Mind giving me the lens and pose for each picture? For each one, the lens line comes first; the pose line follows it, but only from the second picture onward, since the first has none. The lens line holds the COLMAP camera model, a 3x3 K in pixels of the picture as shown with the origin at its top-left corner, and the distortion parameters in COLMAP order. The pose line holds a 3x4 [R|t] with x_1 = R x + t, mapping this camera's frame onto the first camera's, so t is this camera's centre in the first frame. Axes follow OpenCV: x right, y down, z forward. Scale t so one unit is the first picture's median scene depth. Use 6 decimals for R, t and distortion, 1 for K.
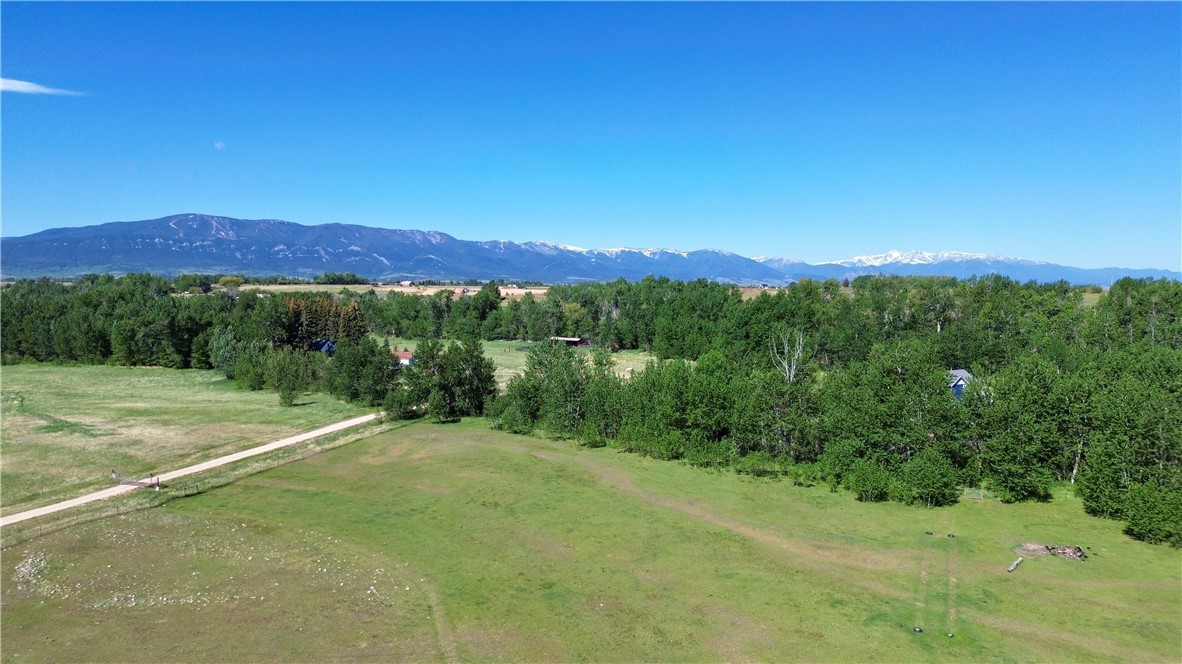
lens RADIAL K [[831.5, 0, 587.9], [0, 831.5, 334.4], [0, 0, 1]] dist [0.108885, -0.126051]
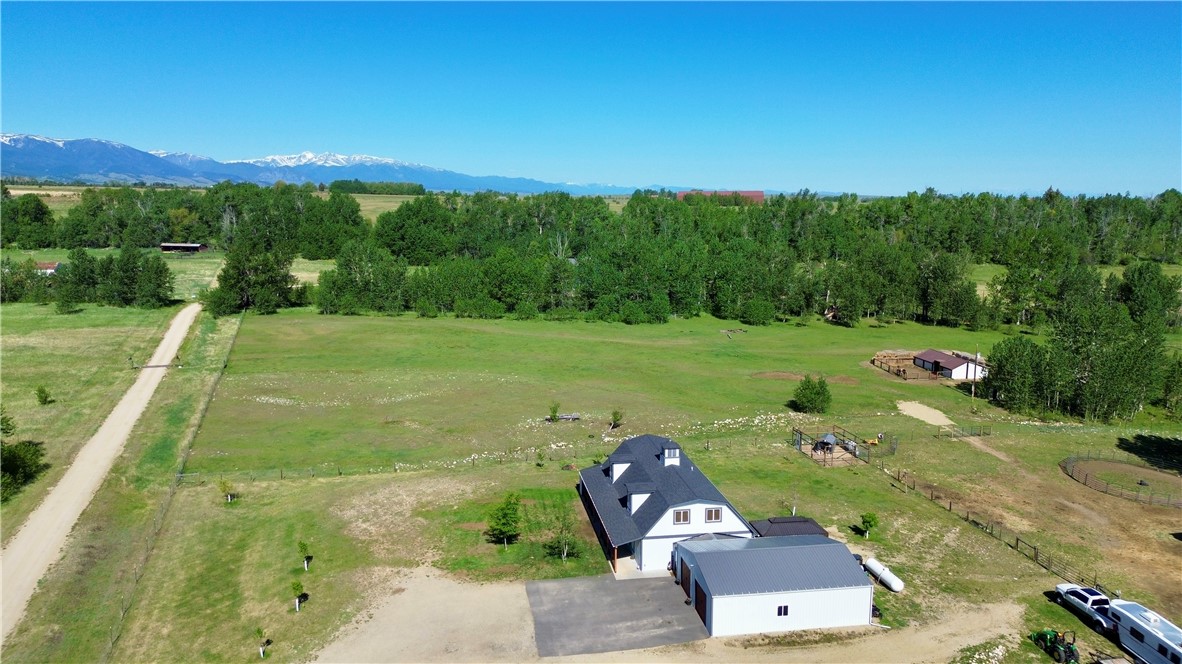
lens RADIAL K [[831.5, 0, 587.9], [0, 831.5, 334.4], [0, 0, 1]] dist [0.108885, -0.126051]
pose [[0.785886, -0.093415, 0.611275, -0.298215], [0.022354, 0.992169, 0.122883, -0.002092], [-0.617968, -0.082907, 0.781820, -0.124300]]
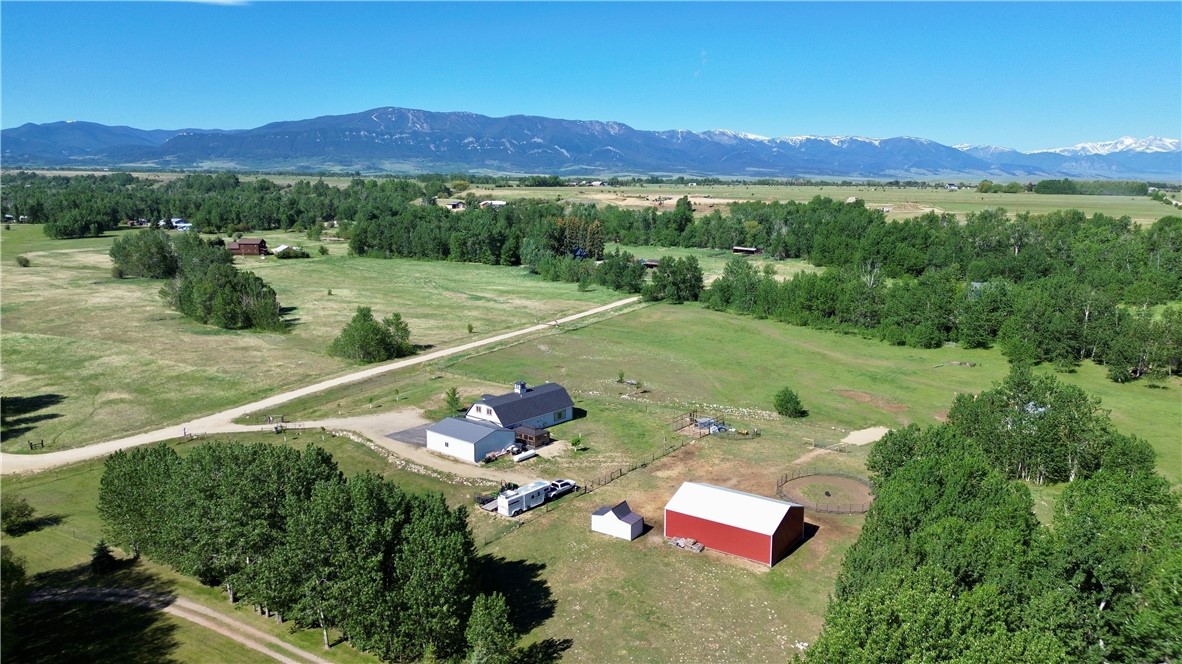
lens RADIAL K [[831.5, 0, 587.9], [0, 831.5, 334.4], [0, 0, 1]] dist [0.108885, -0.126051]
pose [[0.978459, 0.042939, -0.201925, 0.003387], [-0.016707, 0.991391, 0.129861, -0.030209], [0.205763, -0.123691, 0.970753, -0.406870]]
